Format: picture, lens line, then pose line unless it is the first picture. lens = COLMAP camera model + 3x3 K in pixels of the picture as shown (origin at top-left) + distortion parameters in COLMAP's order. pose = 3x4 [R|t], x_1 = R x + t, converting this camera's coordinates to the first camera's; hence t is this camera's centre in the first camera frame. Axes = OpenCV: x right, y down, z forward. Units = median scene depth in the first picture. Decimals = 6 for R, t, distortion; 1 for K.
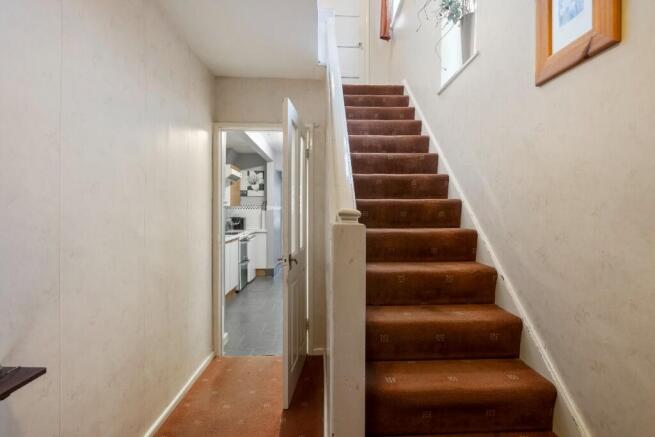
lens RADIAL K [[296.0, 0, 328.9], [0, 296.0, 214.7], [0, 0, 1]] dist [-0.020431, 0.000029]
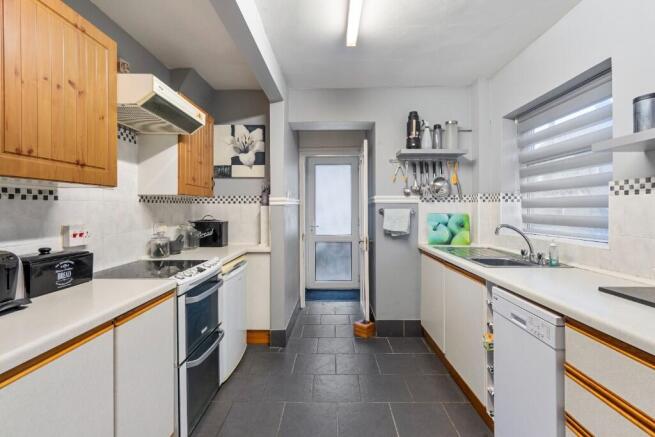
lens RADIAL K [[296.0, 0, 328.9], [0, 296.0, 214.7], [0, 0, 1]] dist [-0.020431, 0.000029]
pose [[0.998812, -0.001078, -0.048716, -0.095124], [0.001482, 0.999965, 0.008256, -0.004915], [0.048705, -0.008318, 0.998779, 0.539191]]
